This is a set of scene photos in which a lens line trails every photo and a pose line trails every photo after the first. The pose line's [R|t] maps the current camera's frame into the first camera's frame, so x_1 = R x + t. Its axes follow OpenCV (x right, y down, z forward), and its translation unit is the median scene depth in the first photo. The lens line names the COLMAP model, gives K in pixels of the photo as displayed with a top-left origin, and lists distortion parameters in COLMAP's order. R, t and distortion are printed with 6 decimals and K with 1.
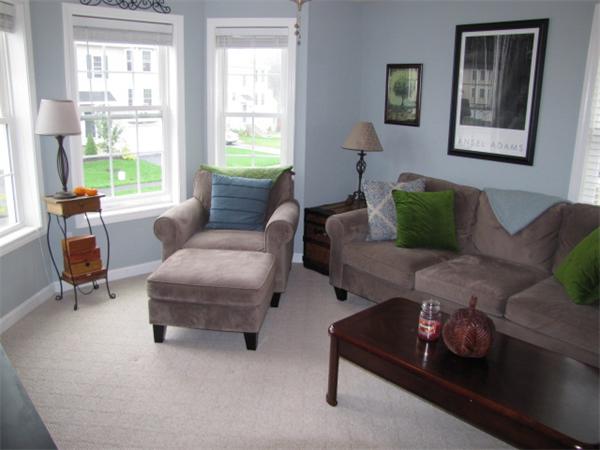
lens RADIAL K [[501.2, 0, 296.9], [0, 501.2, 223.1], [0, 0, 1]] dist [-0.181181, 0.156069]
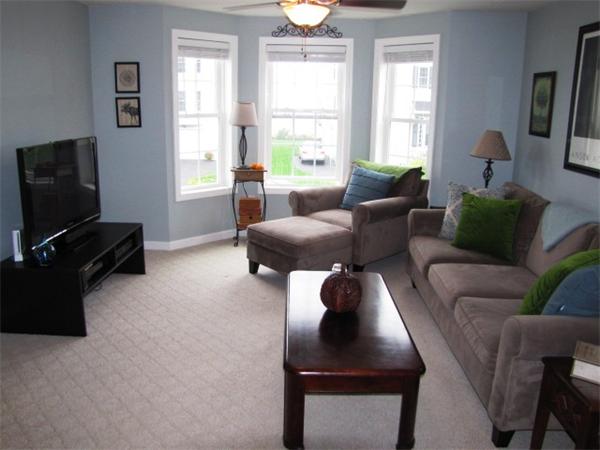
lens RADIAL K [[501.2, 0, 301.5], [0, 501.2, 225.2], [0, 0, 1]] dist [-0.181181, 0.156069]
pose [[0.734635, 0.161196, -0.659035, 0.576856], [-0.176017, 0.983389, 0.044323, 0.013939], [0.655233, 0.083440, 0.750805, 0.003266]]
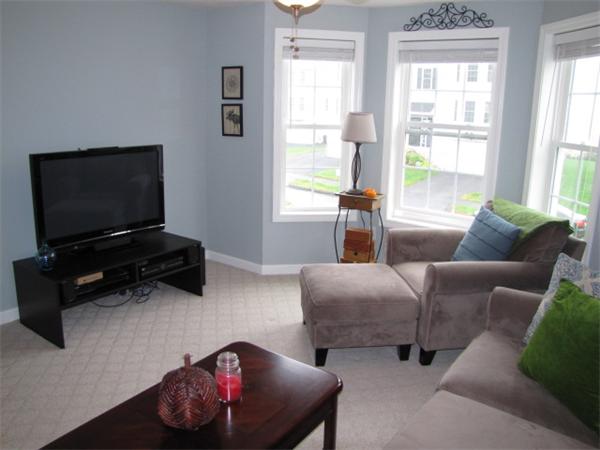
lens RADIAL K [[501.2, 0, 297.7], [0, 501.2, 225.2], [0, 0, 1]] dist [-0.181181, 0.156069]
pose [[0.214449, 0.219644, -0.951719, 0.595218], [-0.266086, 0.950671, 0.159446, -0.119794], [0.939793, 0.219046, 0.262314, 0.484894]]
